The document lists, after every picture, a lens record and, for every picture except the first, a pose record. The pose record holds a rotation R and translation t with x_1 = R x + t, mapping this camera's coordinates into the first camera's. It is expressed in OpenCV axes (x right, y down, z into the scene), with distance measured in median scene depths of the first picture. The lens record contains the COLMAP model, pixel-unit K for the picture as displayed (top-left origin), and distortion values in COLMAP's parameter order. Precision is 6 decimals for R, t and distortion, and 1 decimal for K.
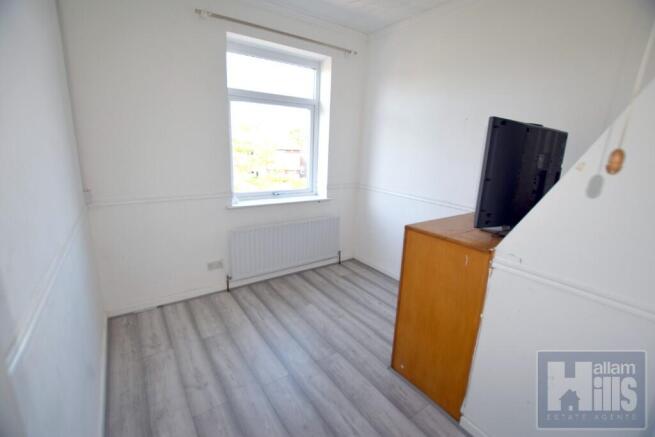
lens RADIAL K [[288.6, 0, 329.3], [0, 288.6, 218.8], [0, 0, 1]] dist [-0.028584, 0.000165]
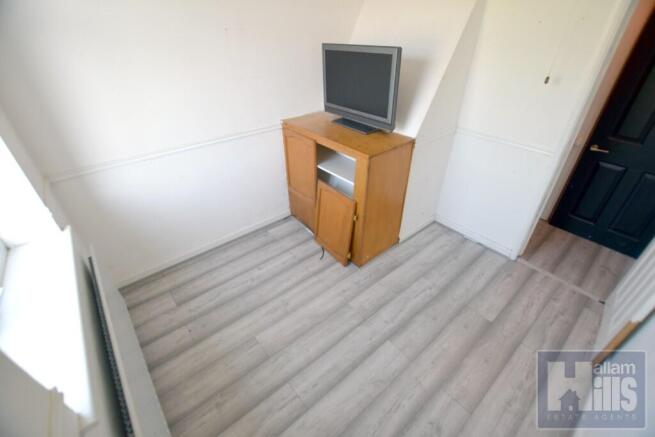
lens RADIAL K [[288.6, 0, 329.3], [0, 288.6, 218.8], [0, 0, 1]] dist [-0.028584, 0.000165]
pose [[-0.080527, -0.588162, 0.804724, -0.505984], [0.246505, 0.770516, 0.587827, -0.319359], [-0.965790, 0.245704, 0.082938, 0.745009]]
